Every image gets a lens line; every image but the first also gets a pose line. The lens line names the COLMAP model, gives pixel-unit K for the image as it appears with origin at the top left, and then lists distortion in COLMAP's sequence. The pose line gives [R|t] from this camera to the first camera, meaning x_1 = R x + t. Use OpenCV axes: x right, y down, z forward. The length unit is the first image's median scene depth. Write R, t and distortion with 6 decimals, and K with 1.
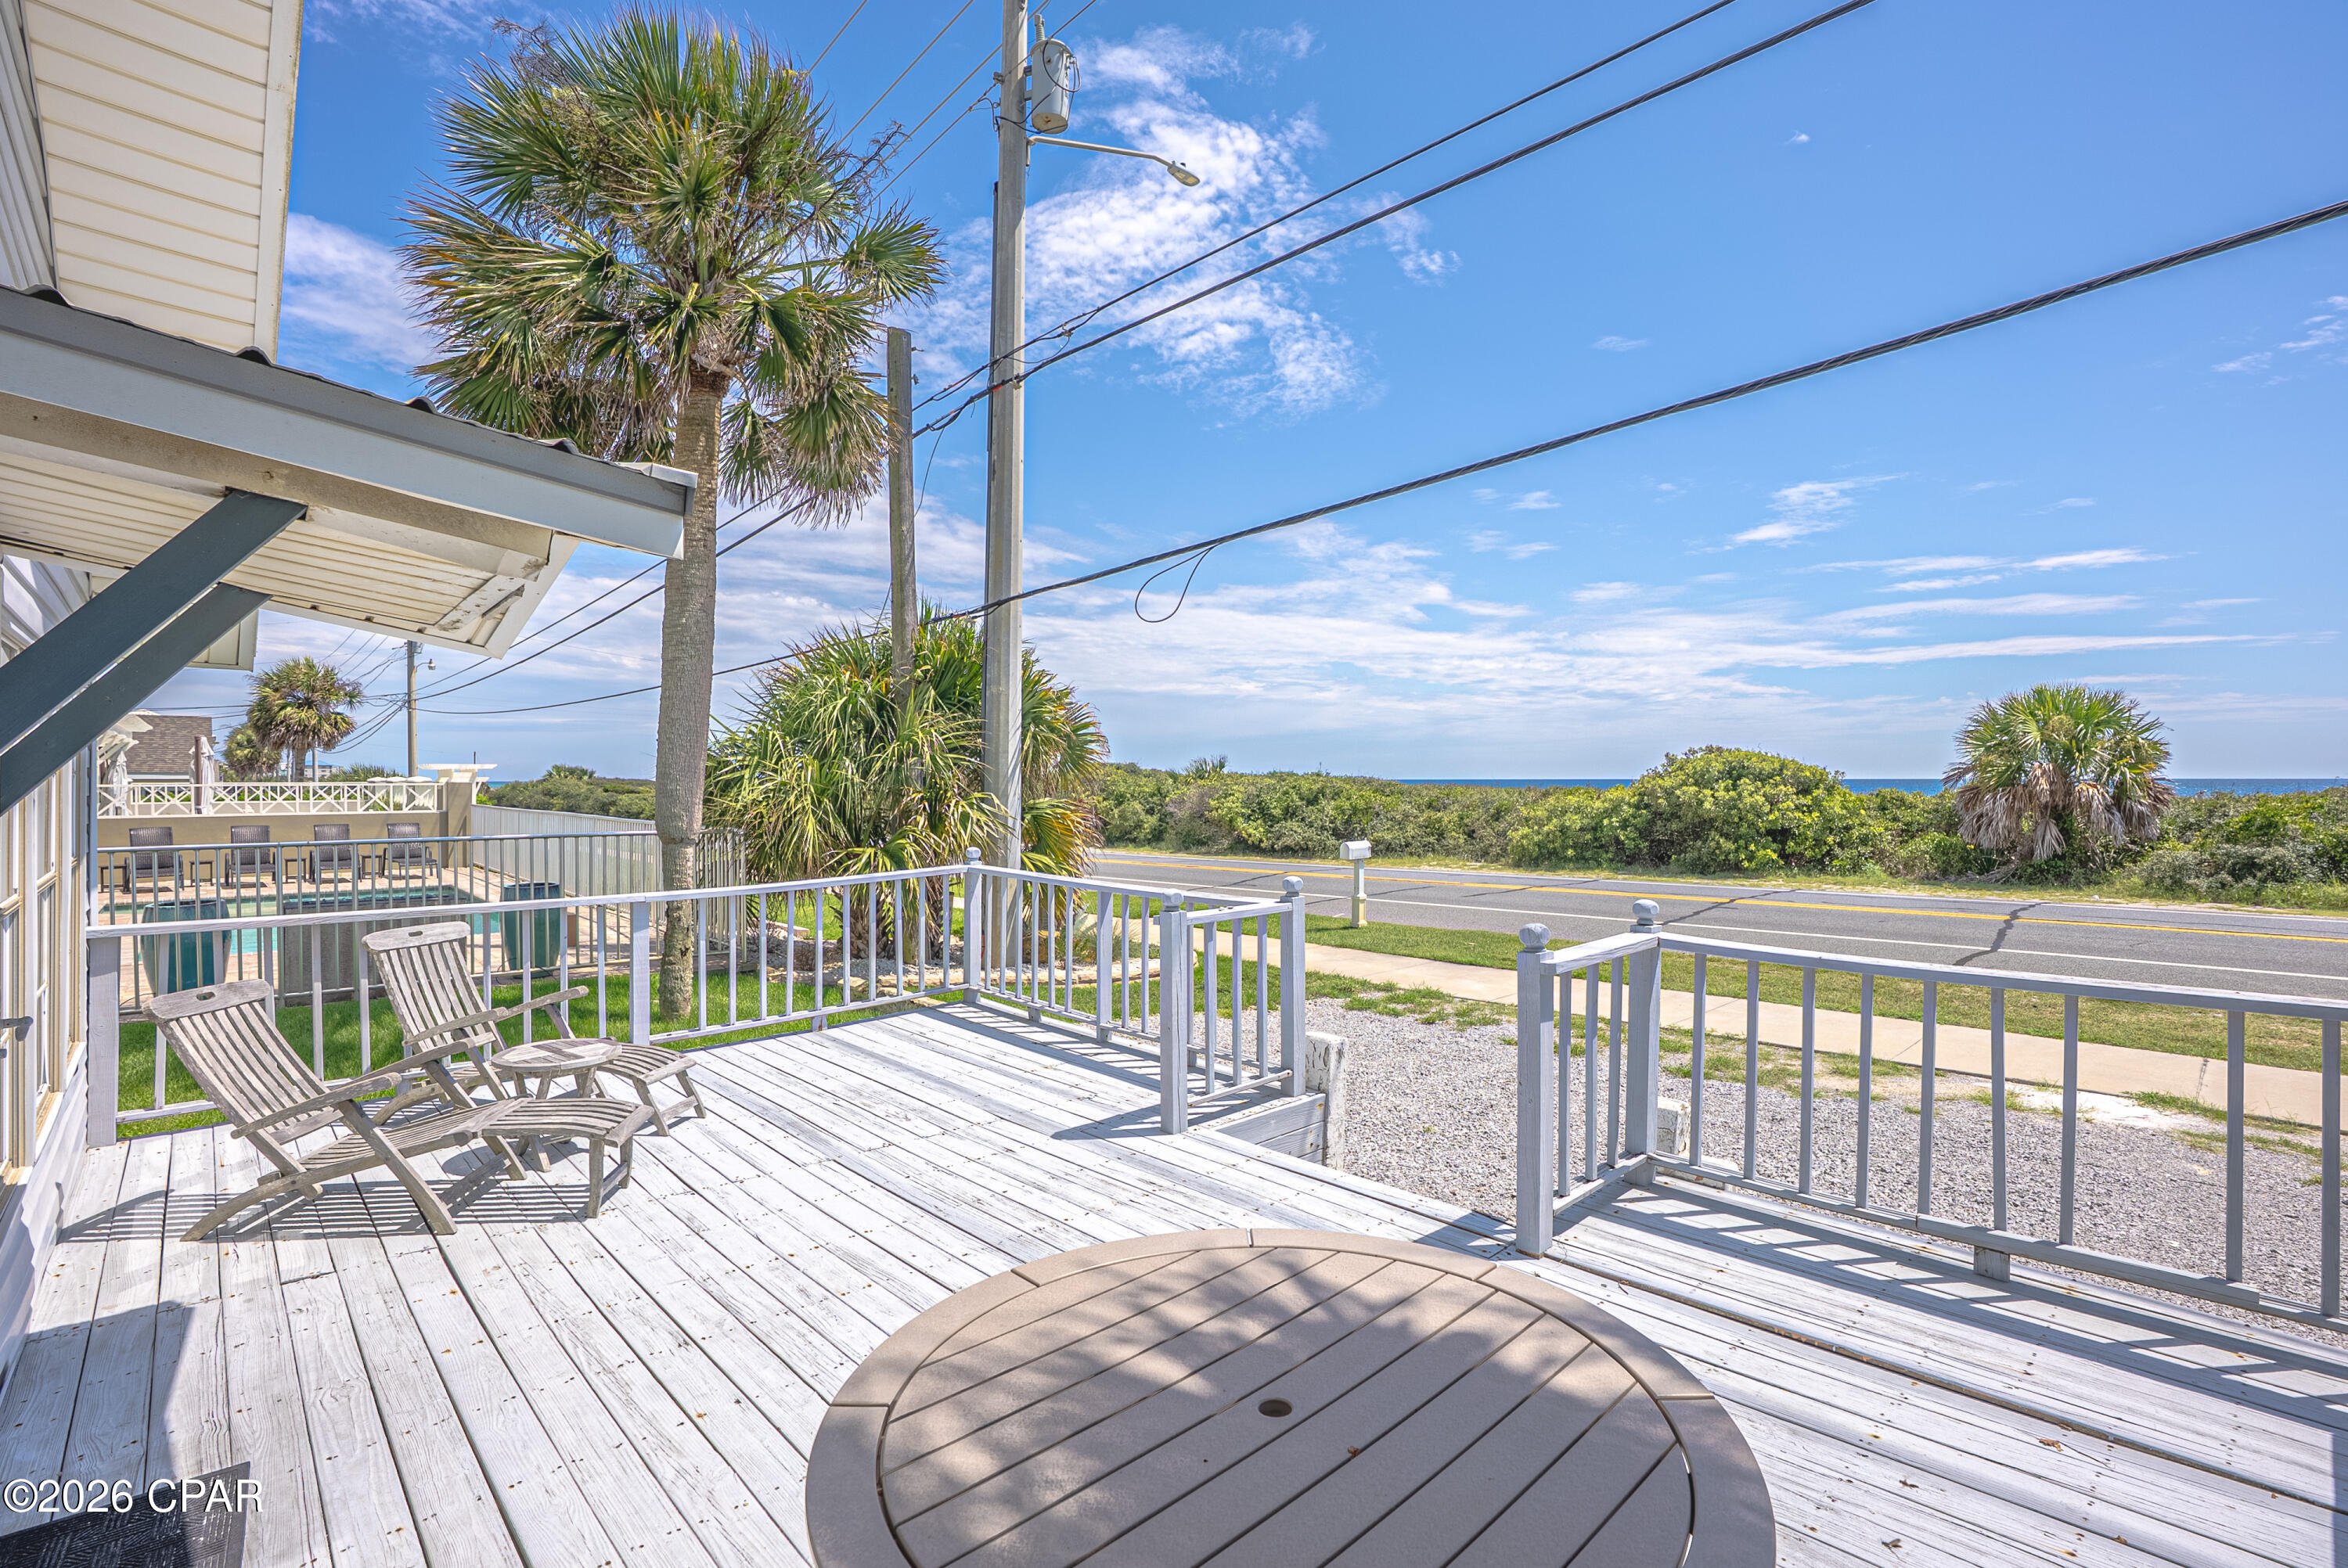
lens RADIAL K [[1100.7, 0, 1174.0], [0, 1100.7, 784.0], [0, 0, 1]] dist [-0.070833, 0.028692]
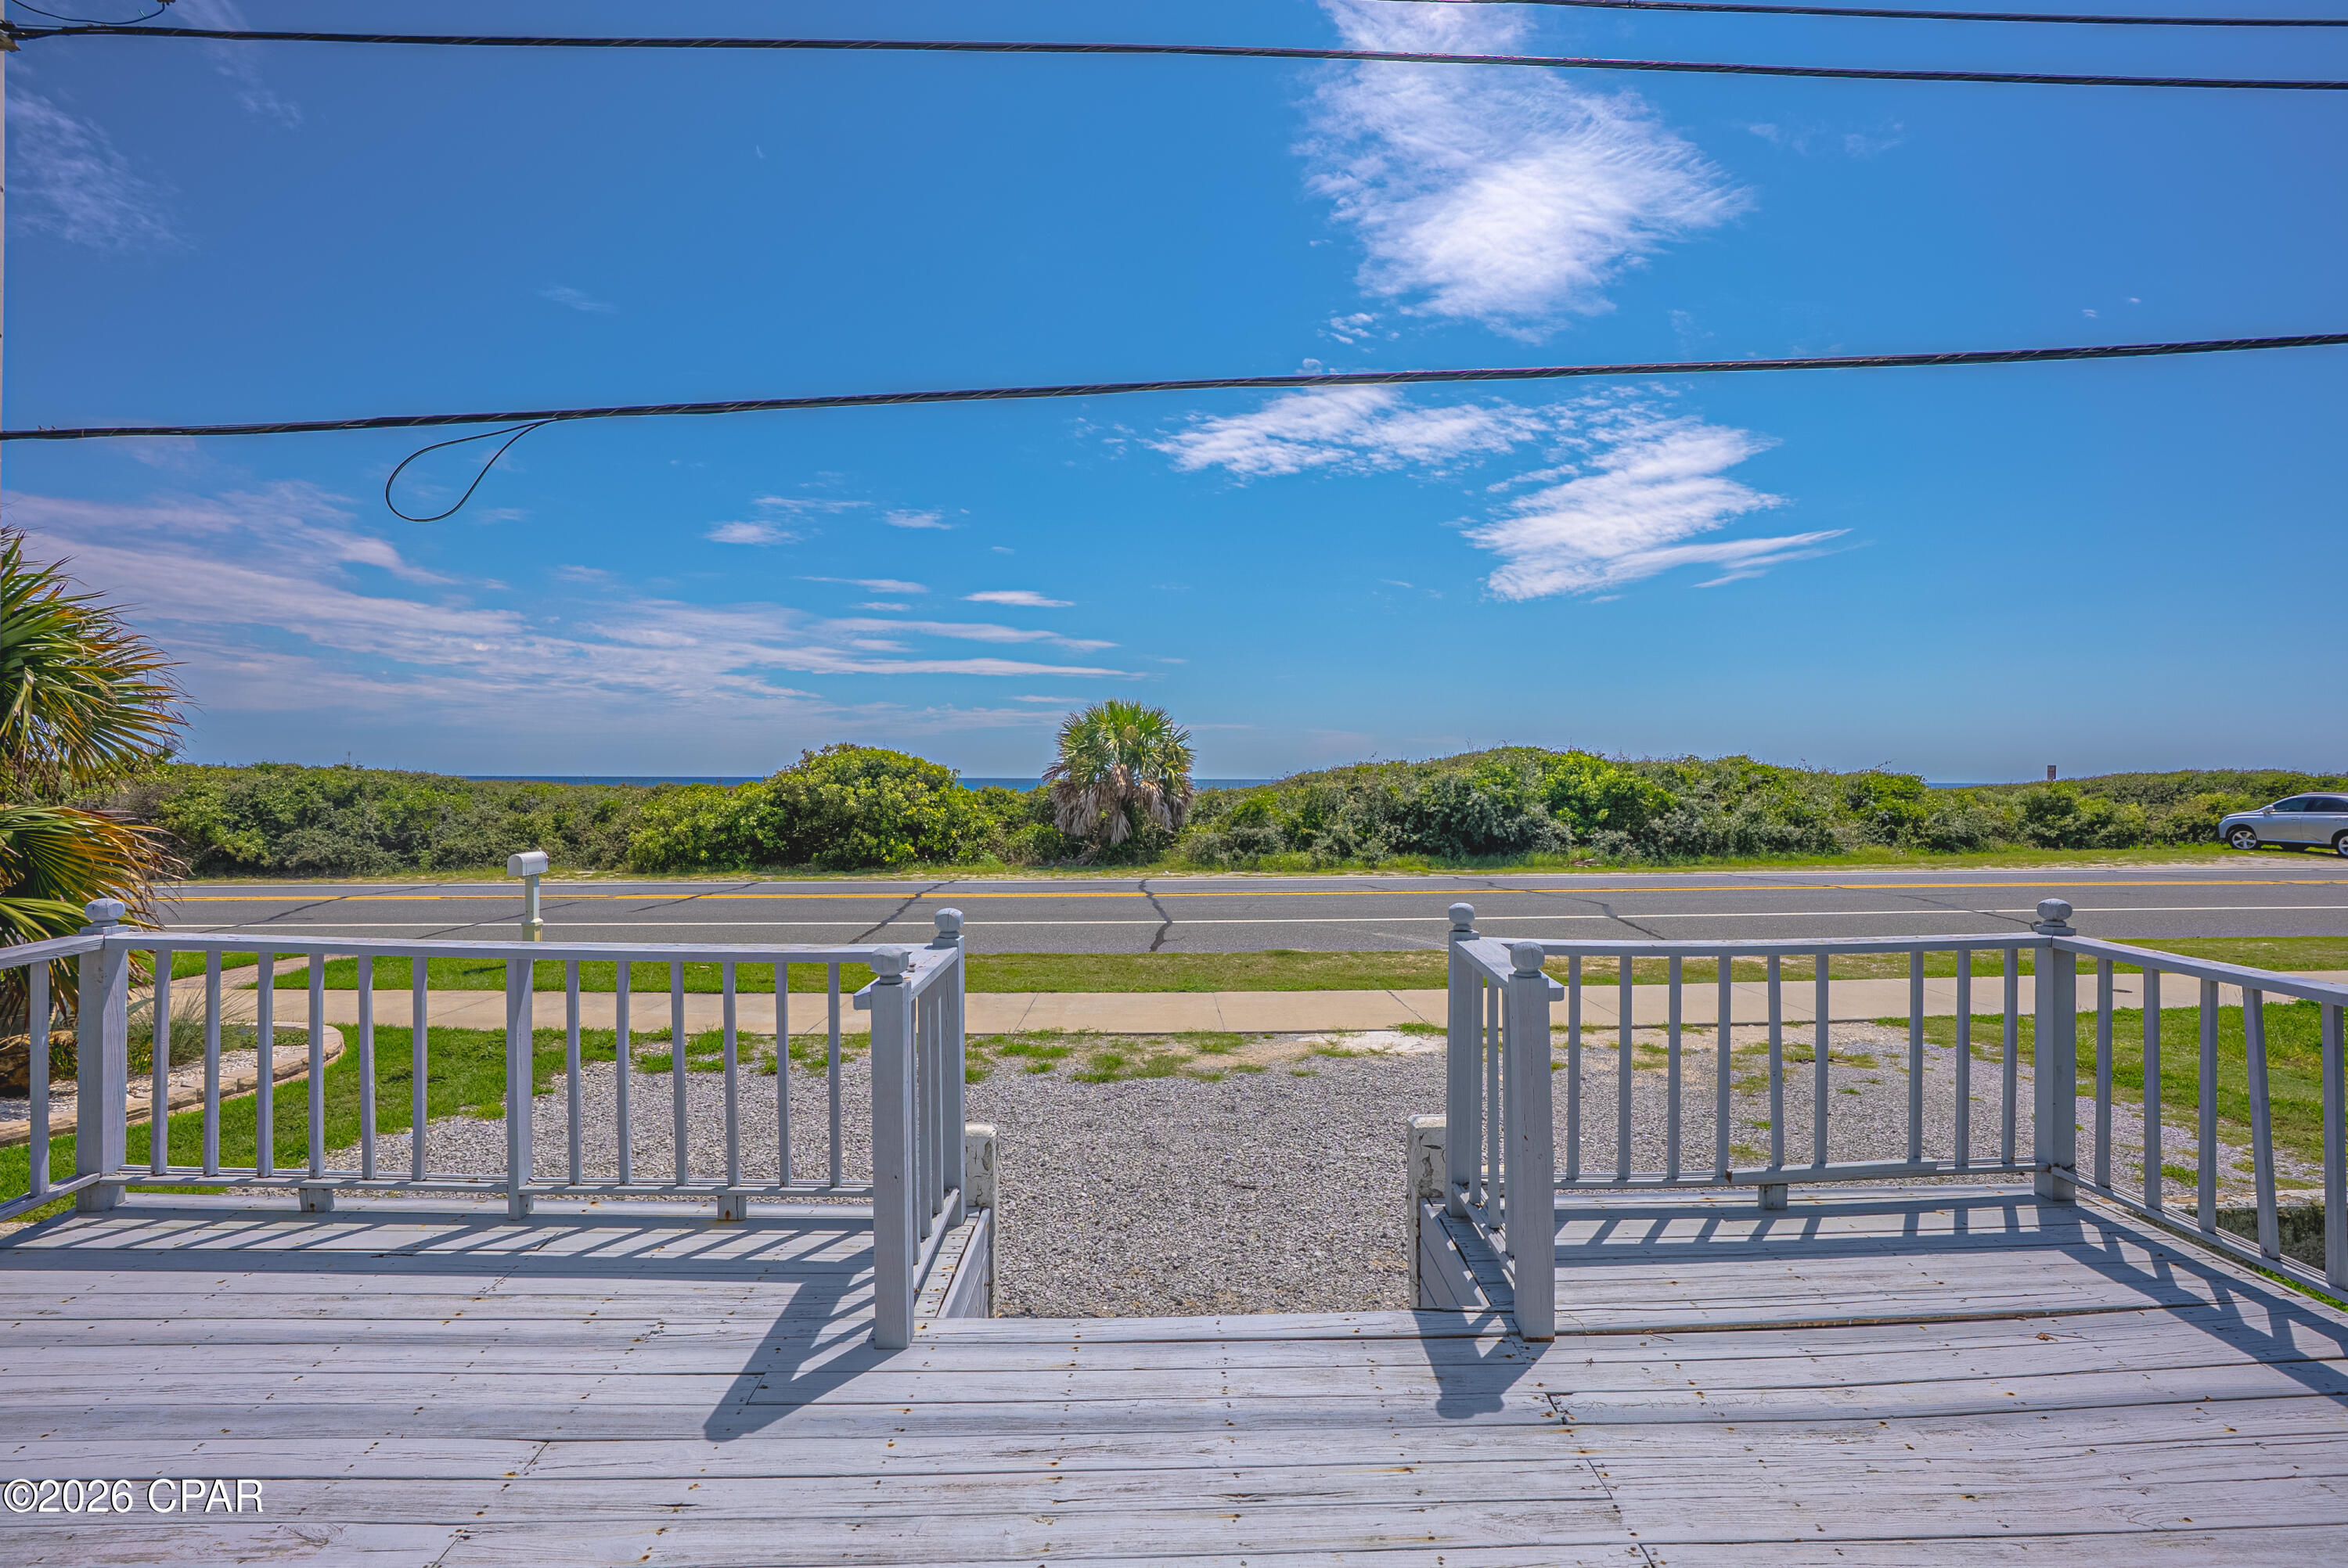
lens RADIAL K [[1100.7, 0, 1174.0], [0, 1100.7, 784.0], [0, 0, 1]] dist [-0.070833, 0.028692]
pose [[0.654341, 0.000572, 0.756199, -0.081388], [-0.002868, 0.999994, 0.001725, 0.000292], [-0.756194, -0.003297, 0.654339, 0.109933]]
